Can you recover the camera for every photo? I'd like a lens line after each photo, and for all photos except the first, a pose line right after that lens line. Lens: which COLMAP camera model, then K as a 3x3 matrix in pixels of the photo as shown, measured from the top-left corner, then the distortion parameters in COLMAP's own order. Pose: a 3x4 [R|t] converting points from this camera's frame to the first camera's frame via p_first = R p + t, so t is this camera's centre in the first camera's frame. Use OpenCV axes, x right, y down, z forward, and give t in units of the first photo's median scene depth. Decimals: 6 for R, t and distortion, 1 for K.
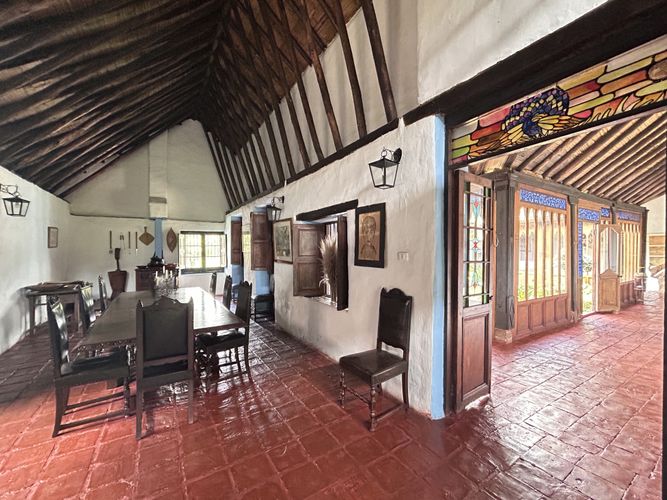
lens RADIAL K [[267.9, 0, 339.0], [0, 267.9, 251.2], [0, 0, 1]] dist [0.000620, -0.000664]
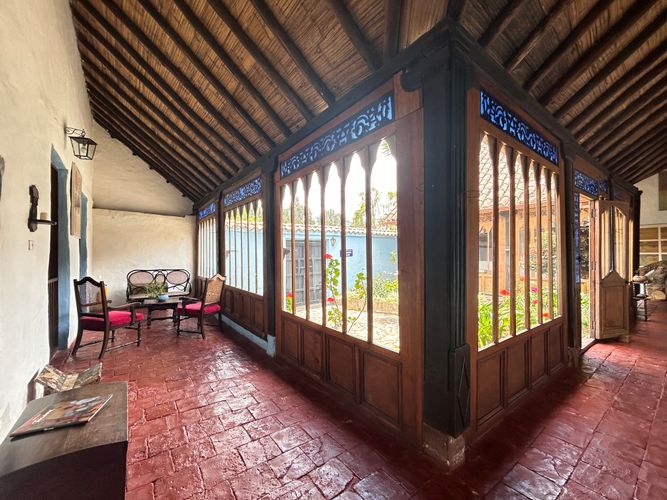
lens RADIAL K [[267.9, 0, 333.0], [0, 267.9, 249.8], [0, 0, 1]] dist [0.000620, -0.000664]
pose [[0.996144, -0.003235, 0.087672, 0.305532], [0.004381, 0.999907, -0.012882, 0.023044], [-0.087622, 0.013216, 0.996066, 0.451845]]
